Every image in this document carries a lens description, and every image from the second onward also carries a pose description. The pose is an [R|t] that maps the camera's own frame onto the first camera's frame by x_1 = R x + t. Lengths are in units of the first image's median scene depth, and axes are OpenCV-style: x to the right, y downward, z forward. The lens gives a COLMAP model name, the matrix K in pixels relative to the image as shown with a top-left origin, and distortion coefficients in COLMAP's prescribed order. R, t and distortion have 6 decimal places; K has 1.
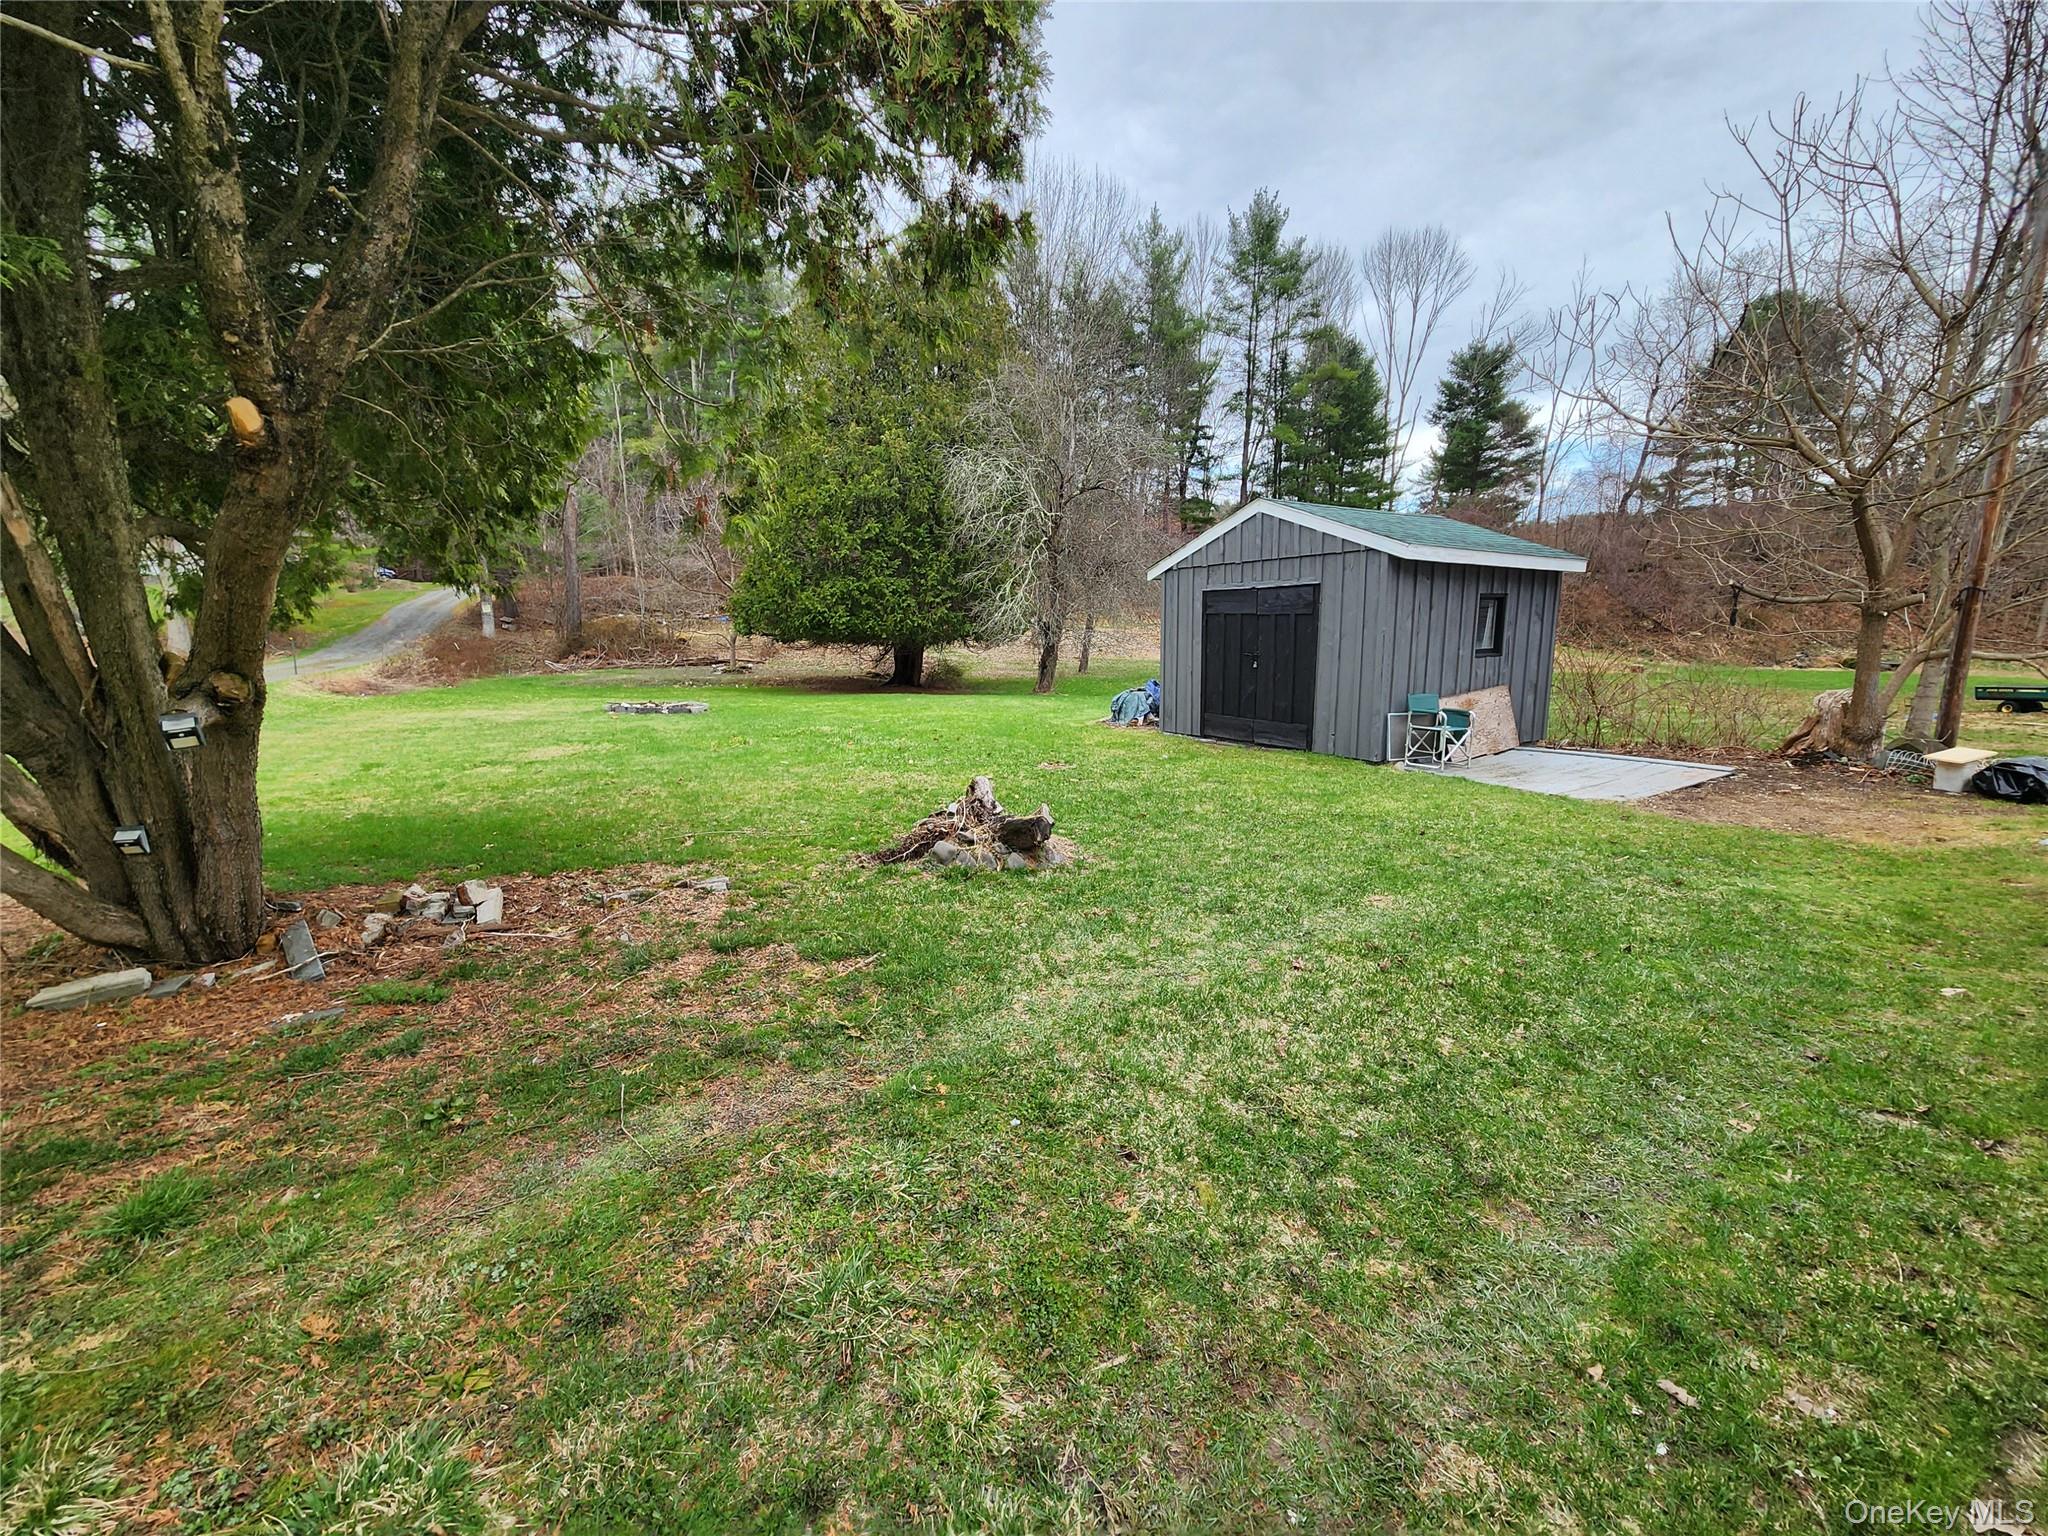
lens RADIAL K [[841.4, 0, 1035.5], [0, 841.4, 759.1], [0, 0, 1]] dist [-0.000032, -0.000262]
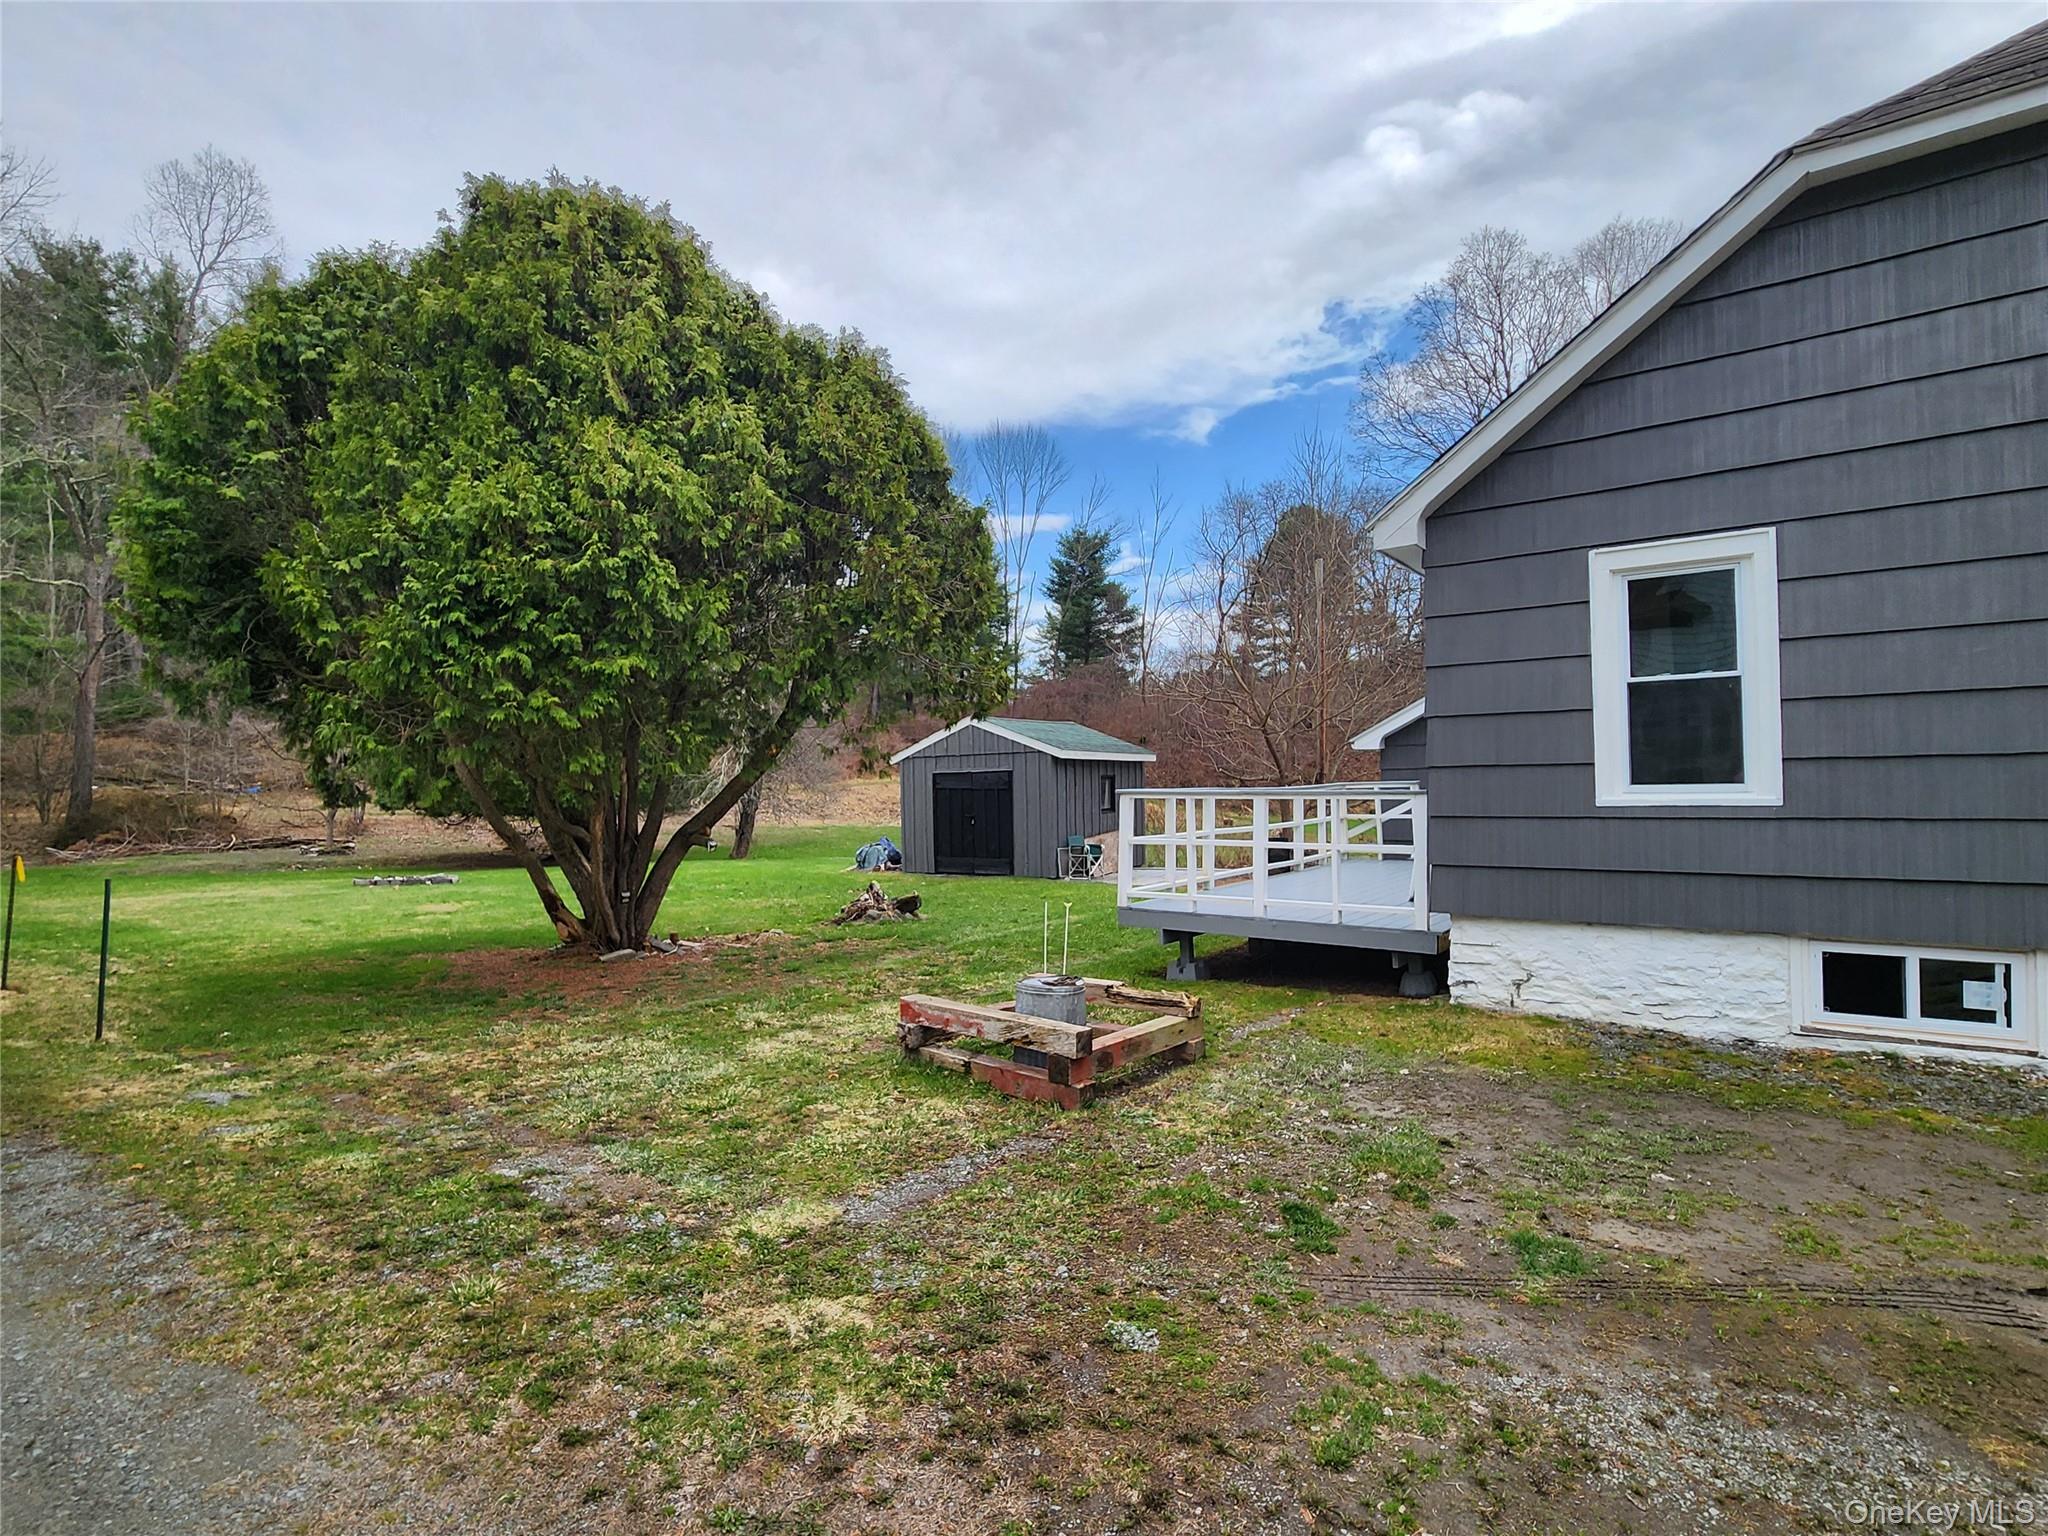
lens RADIAL K [[1034.1, 0, 1023.0], [0, 1034.1, 742.1], [0, 0, 1]] dist [-0.000081, 0.000045]
pose [[0.920542, 0.004447, 0.390618, -0.173650], [0.073544, 0.980082, -0.184474, 0.044070], [-0.383658, 0.198544, 0.901880, -0.336348]]
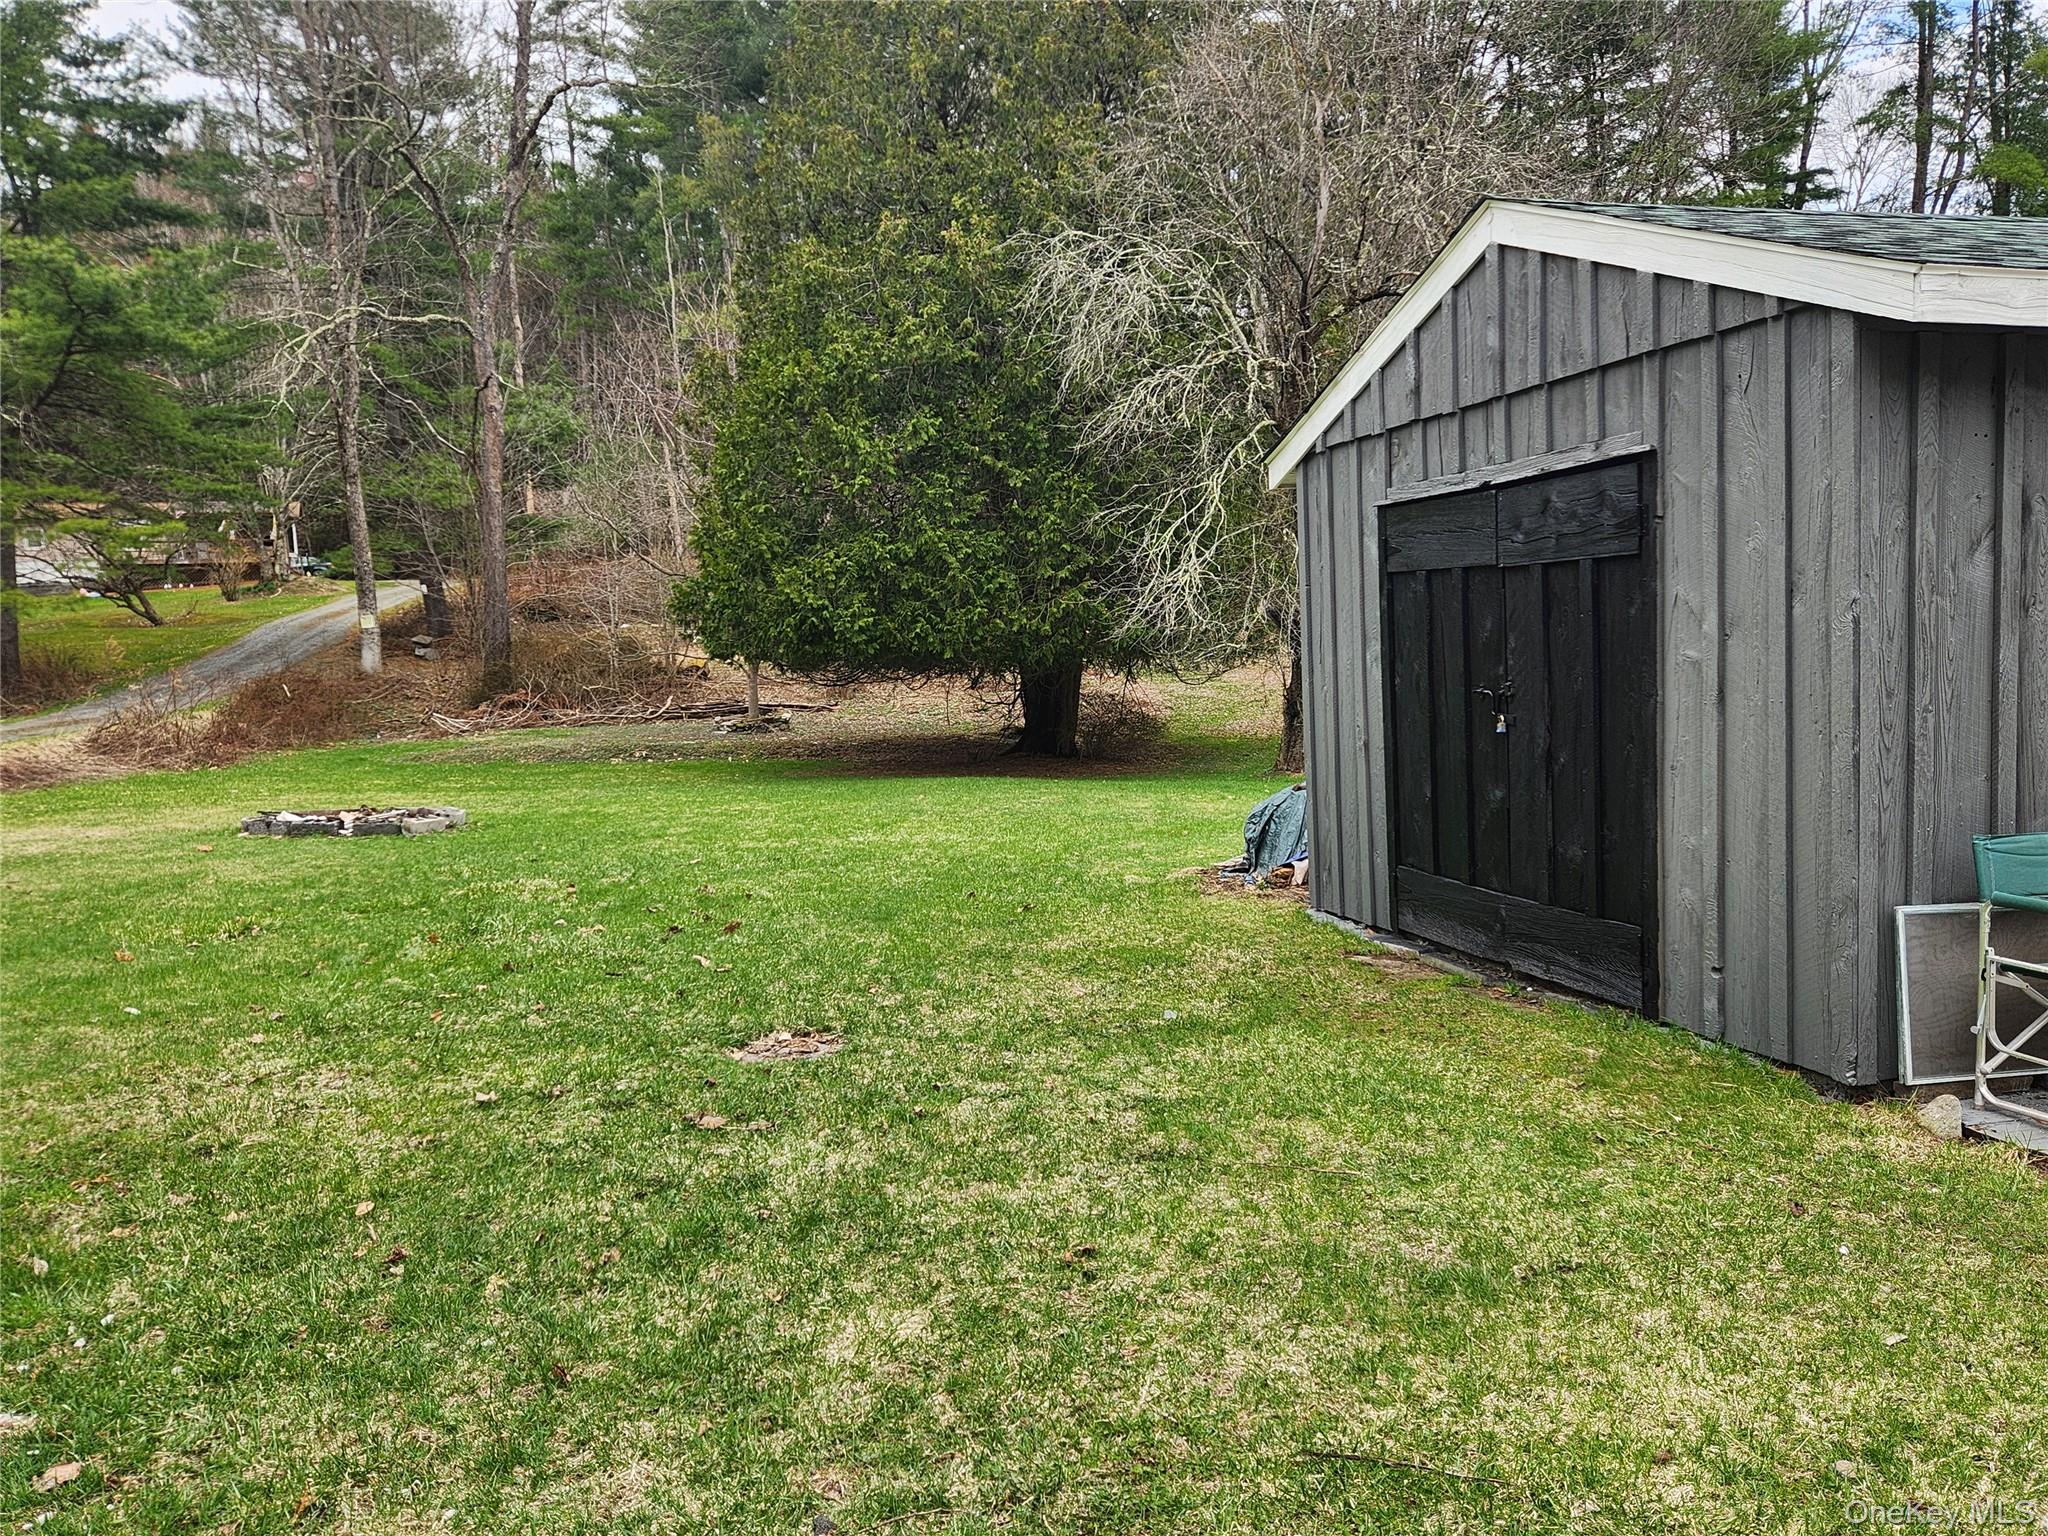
lens RADIAL K [[1589.5, 0, 1058.6], [0, 1589.5, 775.8], [0, 0, 1]] dist [0.096263, -0.088341]
pose [[0.962242, -0.007109, -0.272104, 0.119423], [-0.010232, 0.998008, -0.062259, -0.024034], [0.272004, 0.062692, 0.960252, 0.169131]]
